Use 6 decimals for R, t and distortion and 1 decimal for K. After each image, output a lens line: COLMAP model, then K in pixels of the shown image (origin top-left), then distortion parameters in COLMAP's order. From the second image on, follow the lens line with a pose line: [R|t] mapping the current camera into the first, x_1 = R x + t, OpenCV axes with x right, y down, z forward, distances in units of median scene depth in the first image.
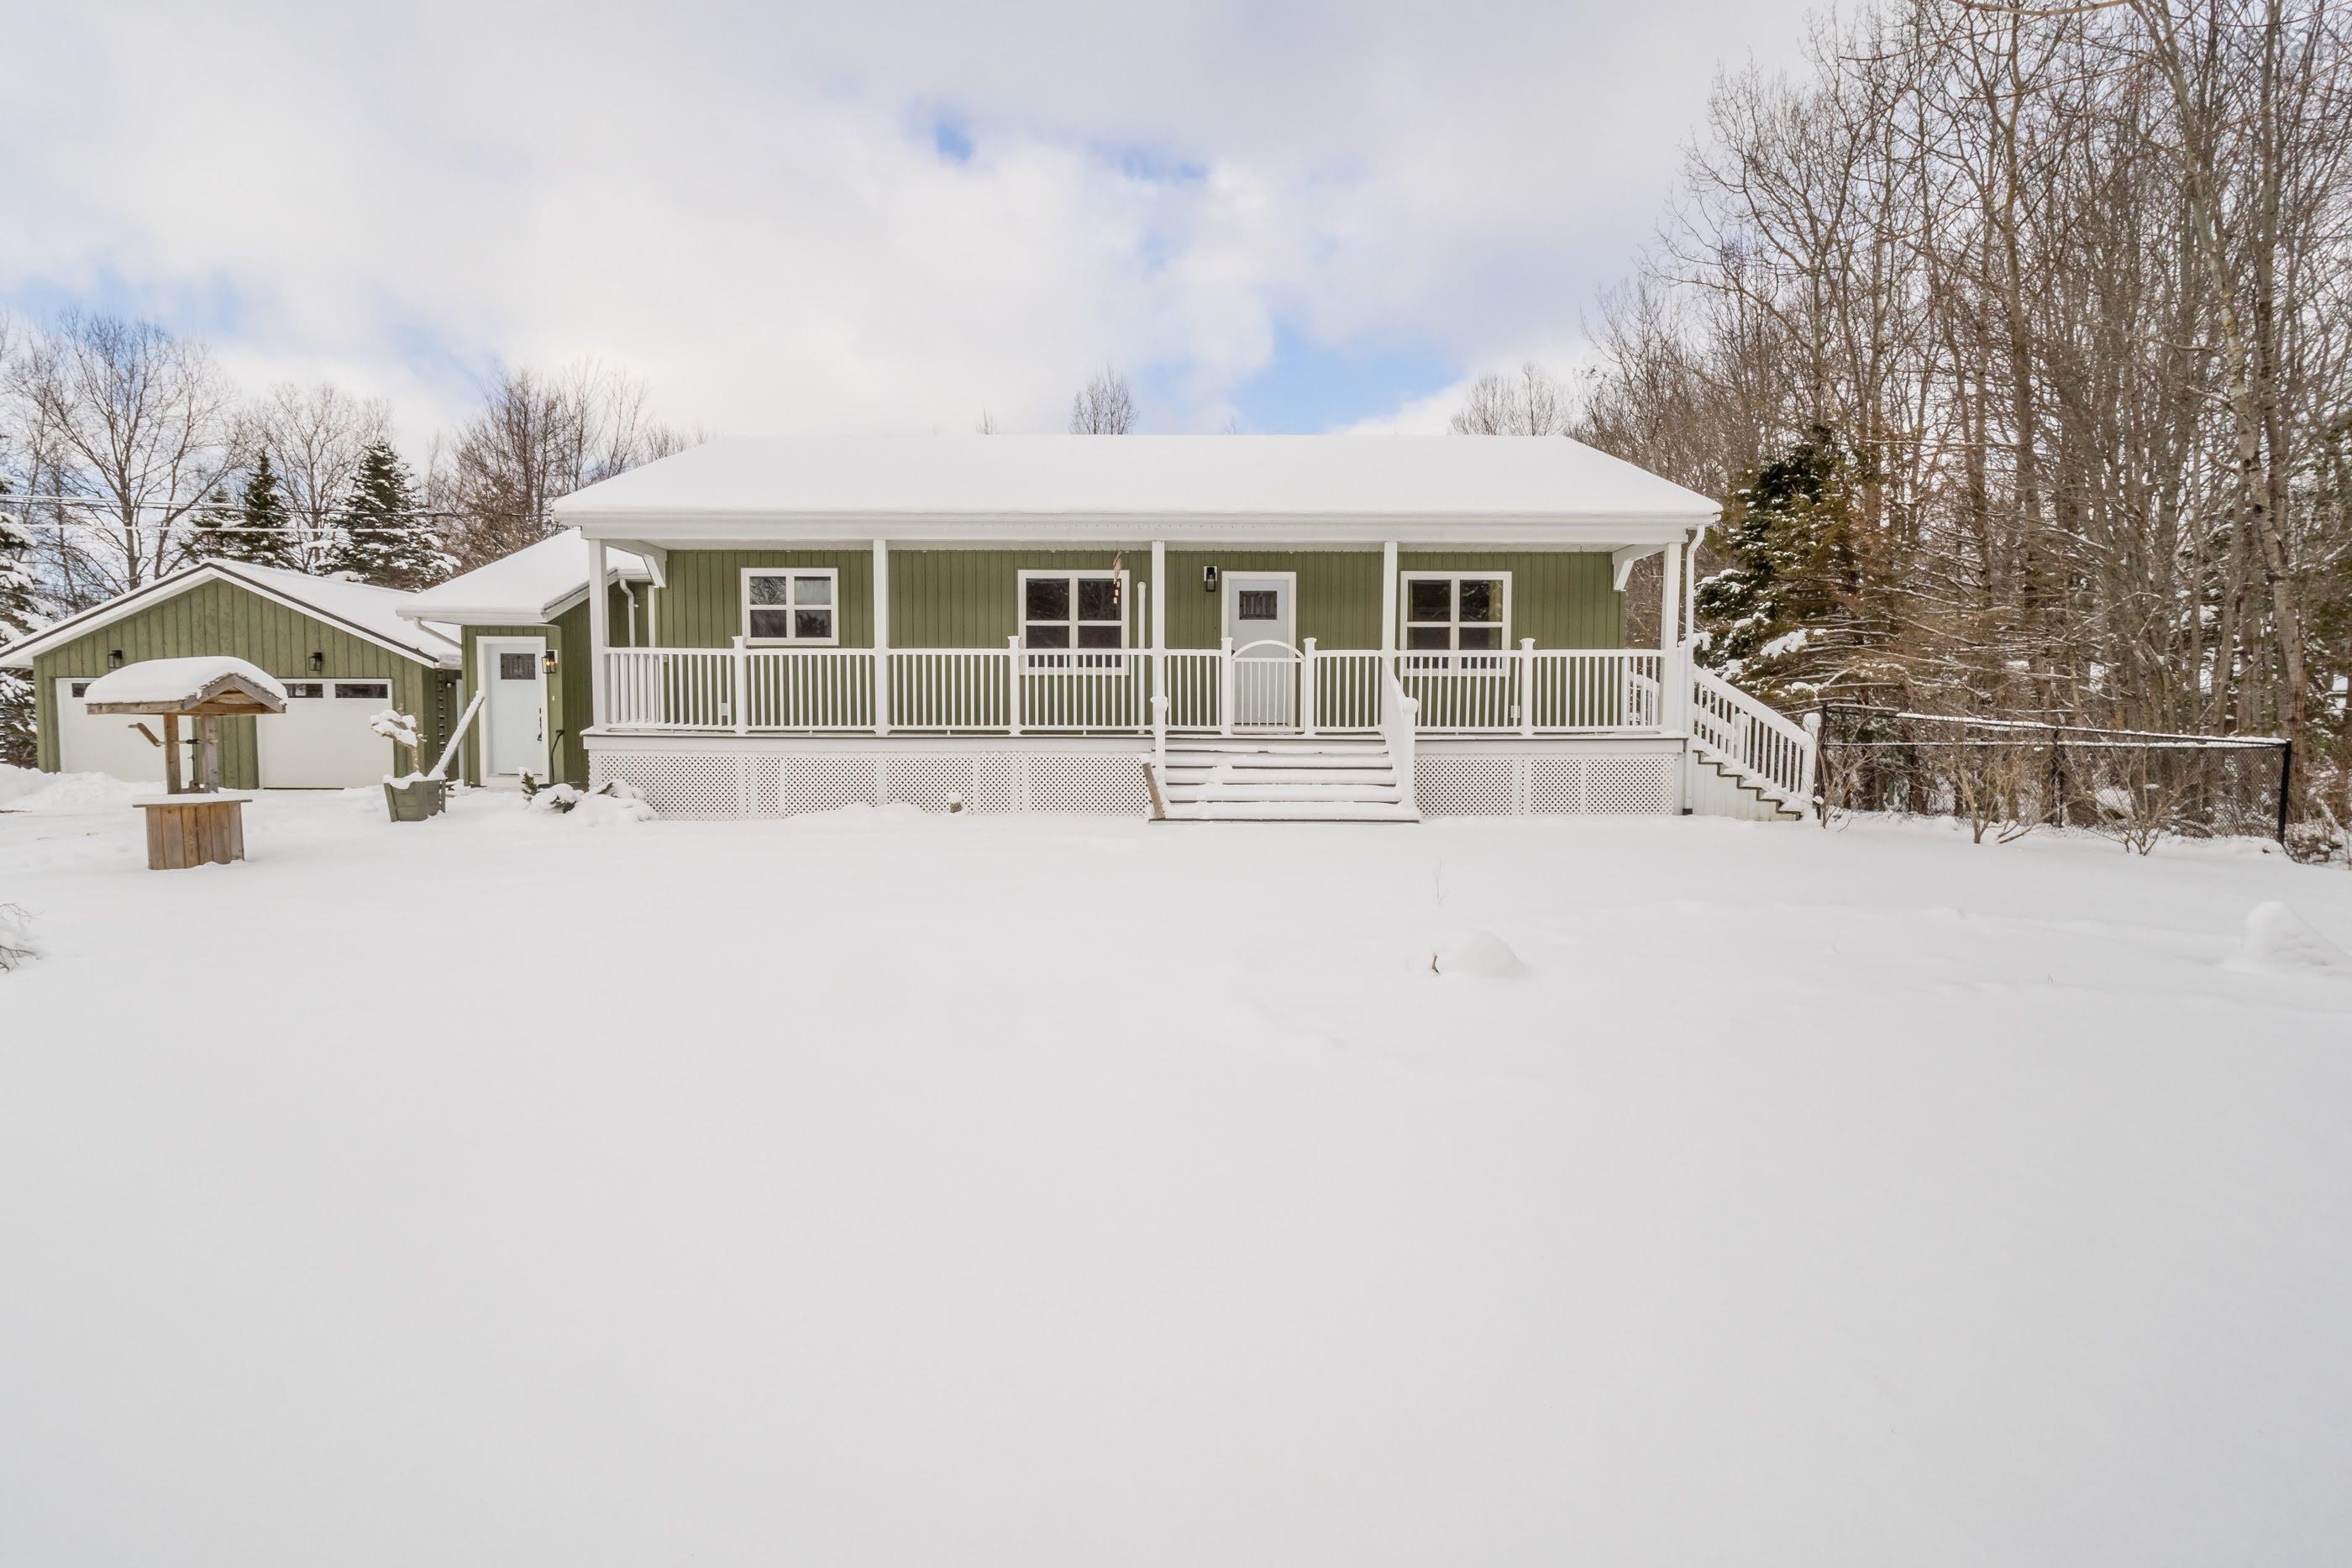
lens RADIAL K [[1081.8, 0, 1172.8], [0, 1081.8, 779.0], [0, 0, 1]] dist [0.004544, 0.001373]
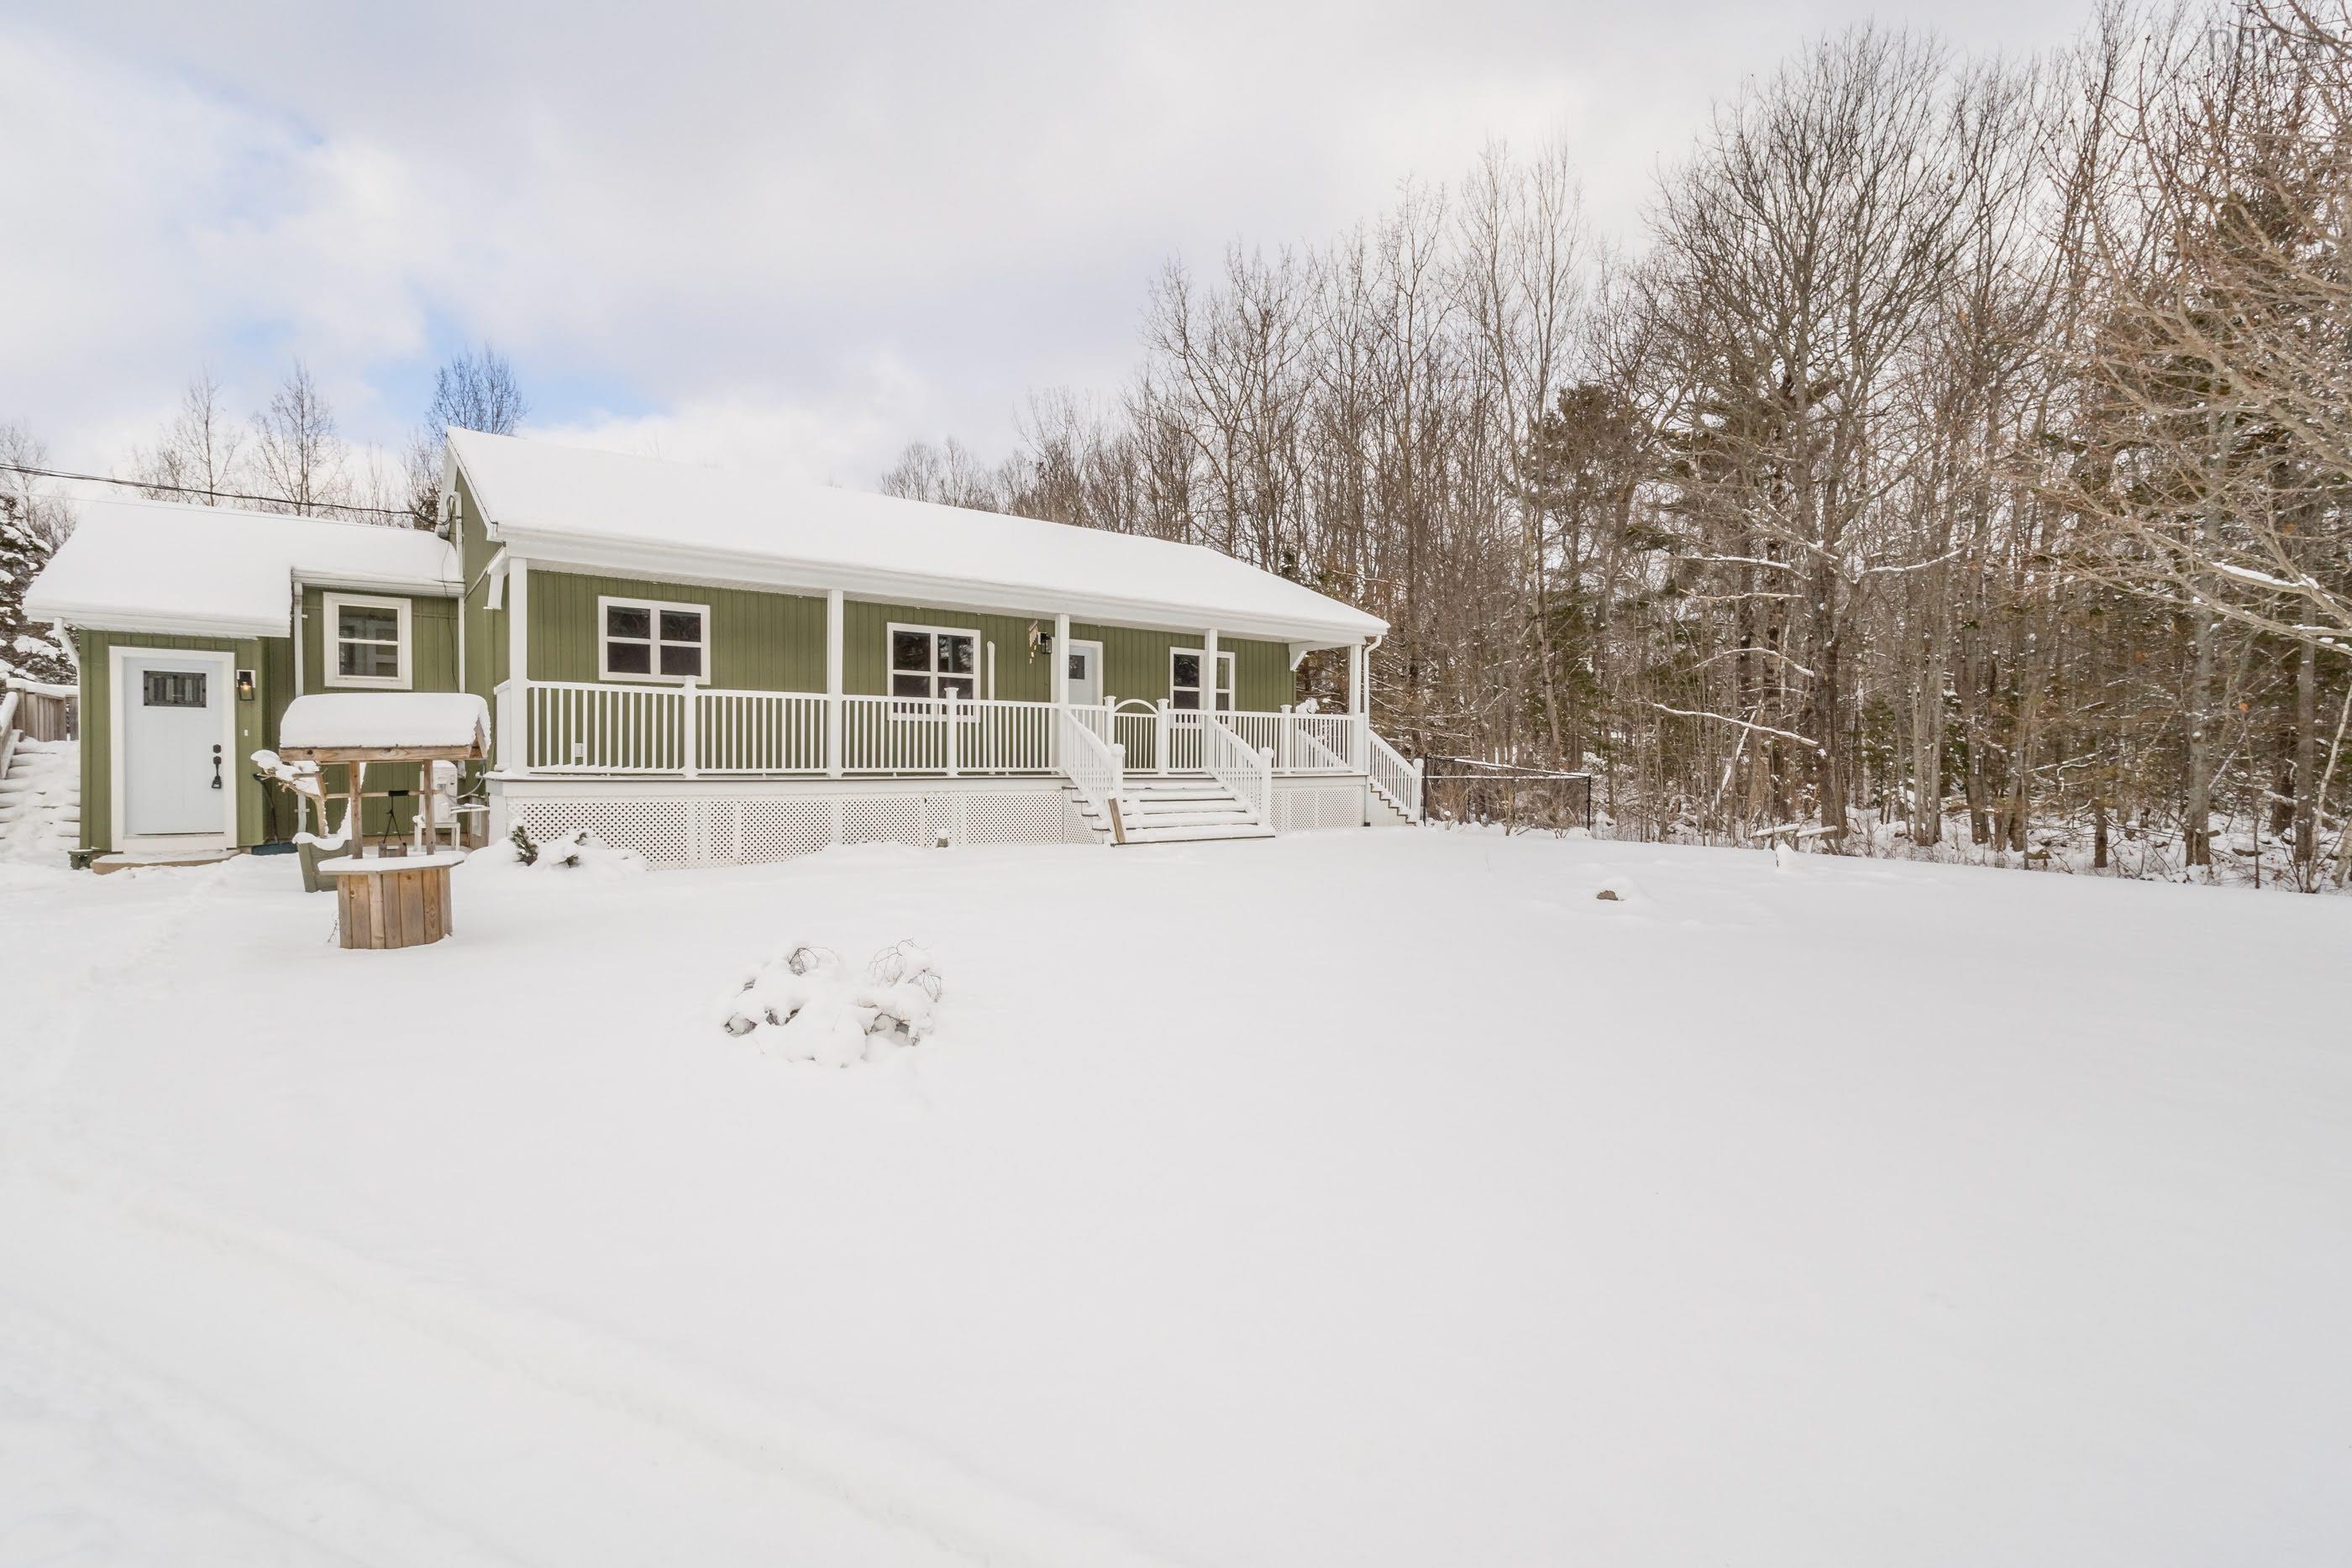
lens RADIAL K [[1081.8, 0, 1158.5], [0, 1081.8, 791.6], [0, 0, 1]] dist [0.004544, 0.001373]
pose [[0.791451, -0.016339, 0.611014, -0.586535], [0.029668, 0.999491, -0.011703, -0.005326], [-0.610512, 0.027390, 0.791534, -0.005177]]
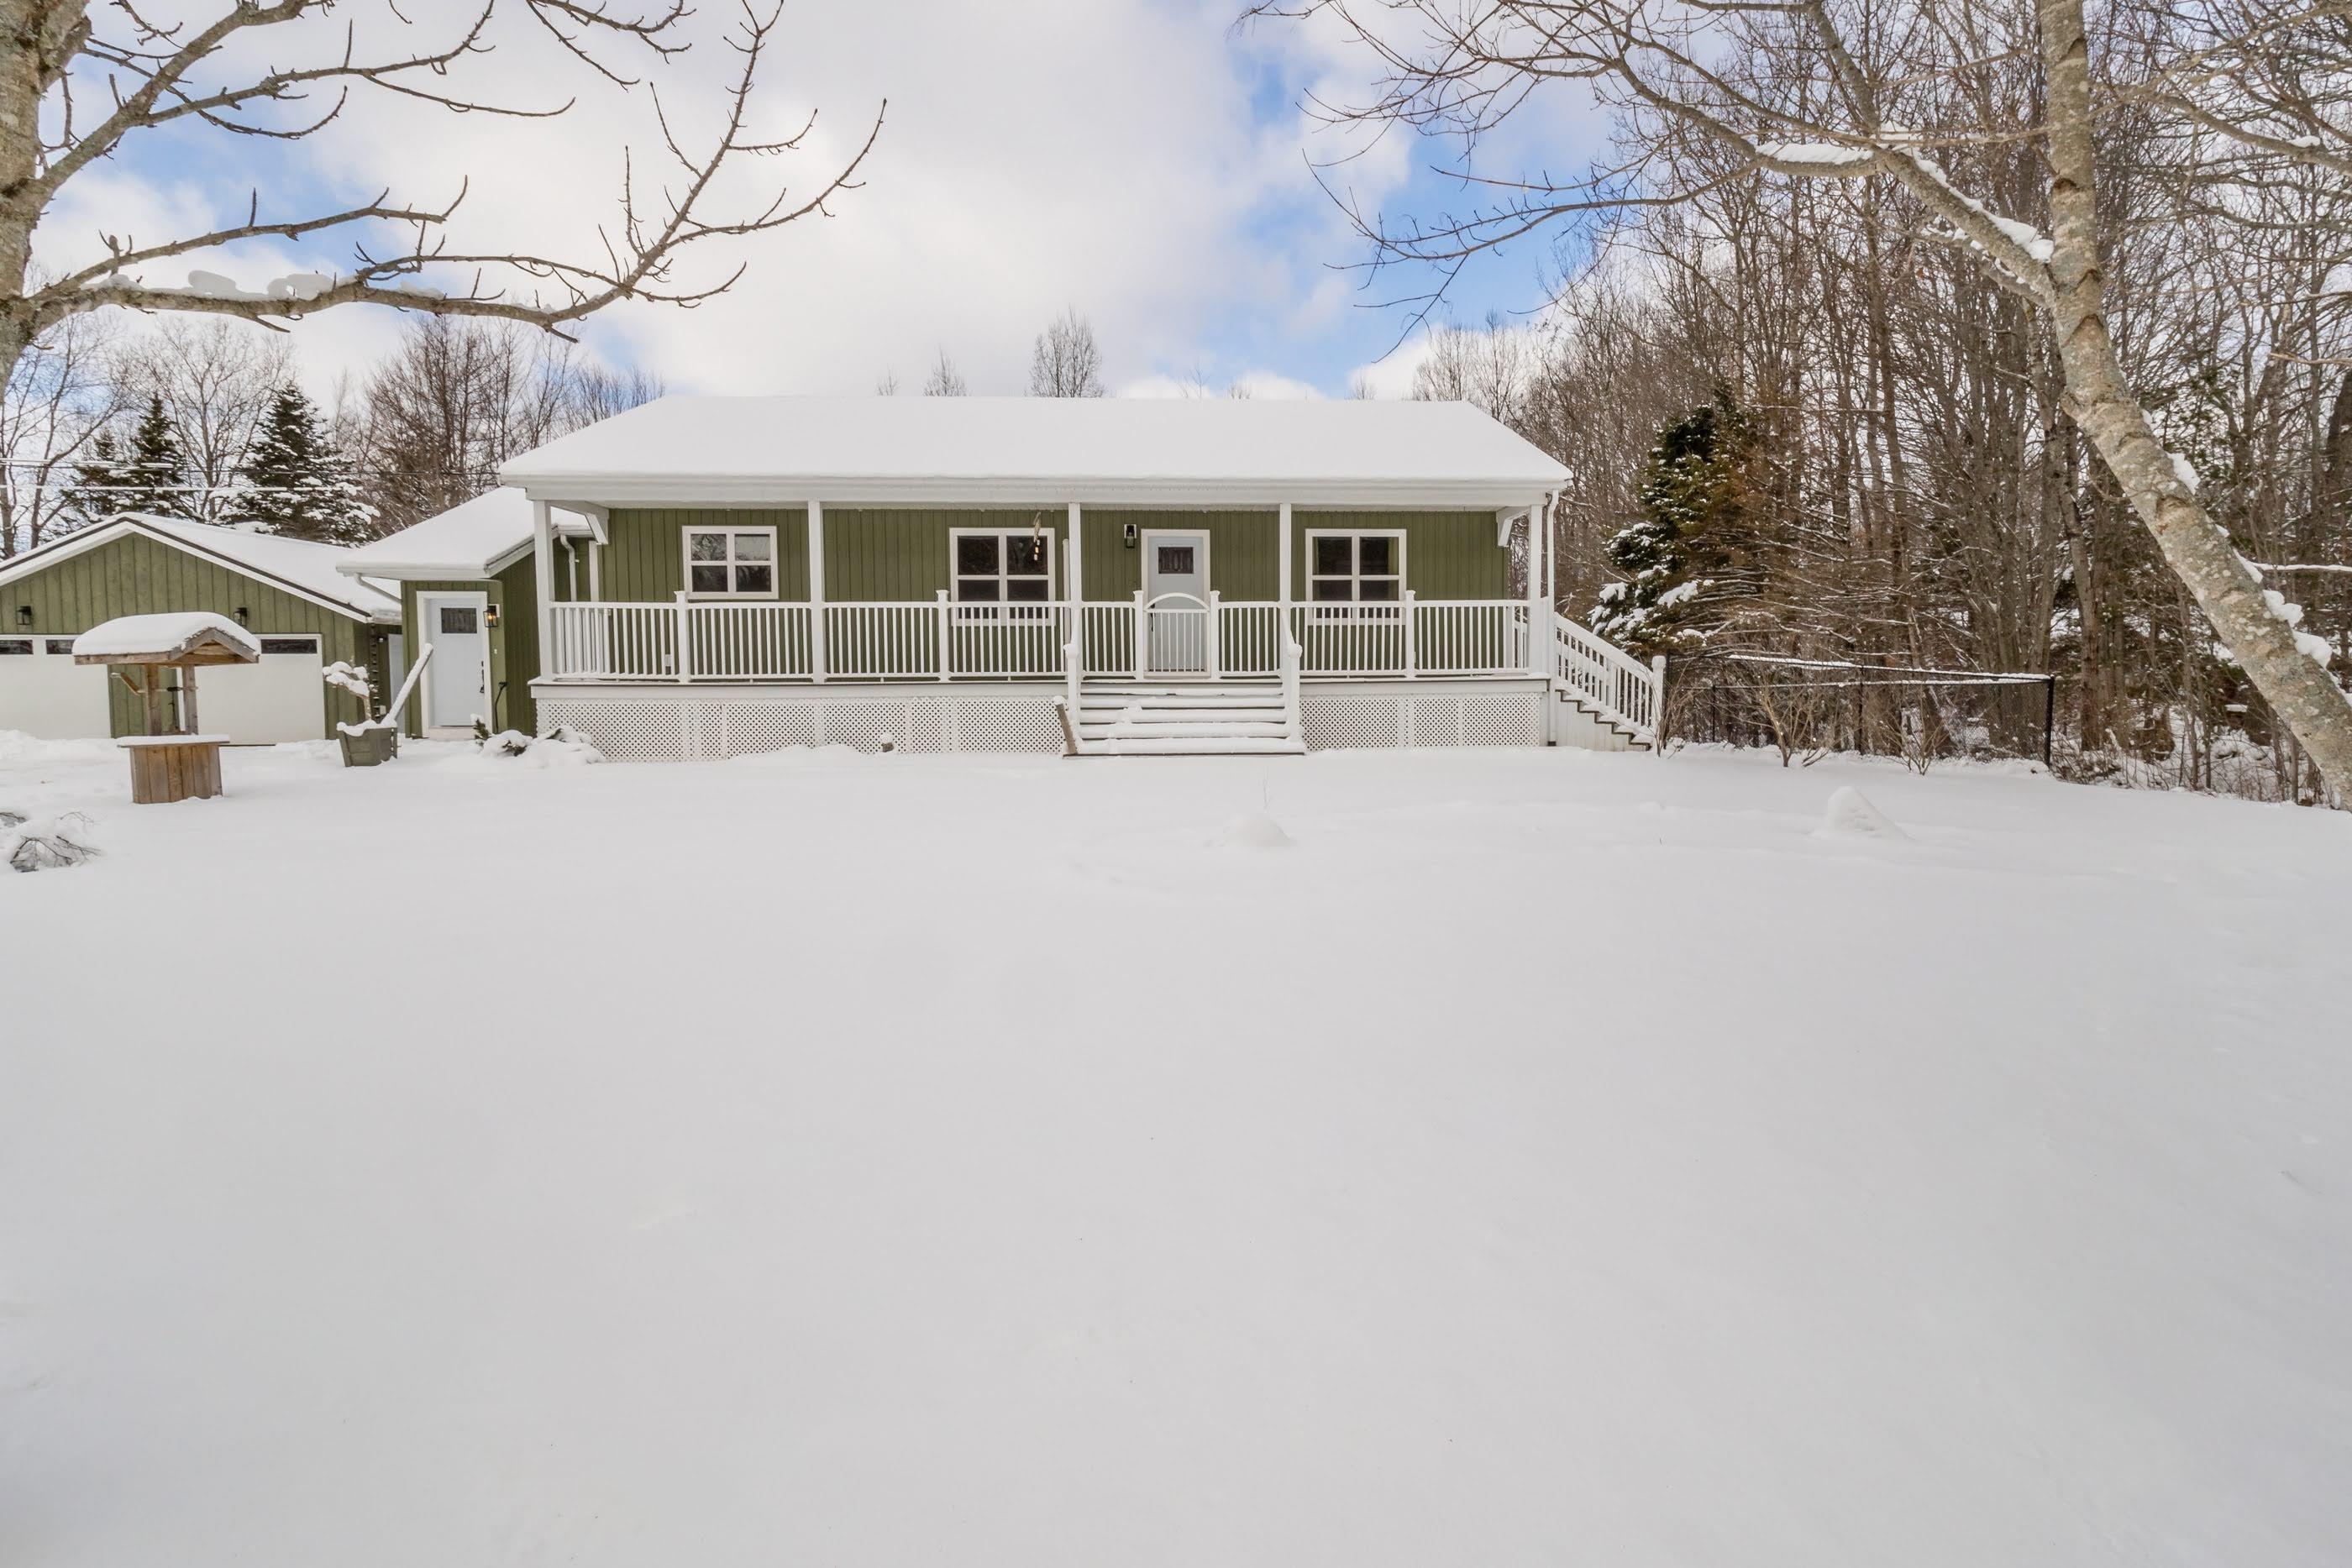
lens RADIAL K [[1154.9, 0, 1237.1], [0, 1154.9, 742.5], [0, 0, 1]] dist [0.009904, -0.001373]
pose [[0.997895, -0.012204, 0.063696, 0.064678], [0.011987, 0.999921, 0.003791, 0.017705], [-0.063737, -0.003020, 0.997962, -0.156453]]
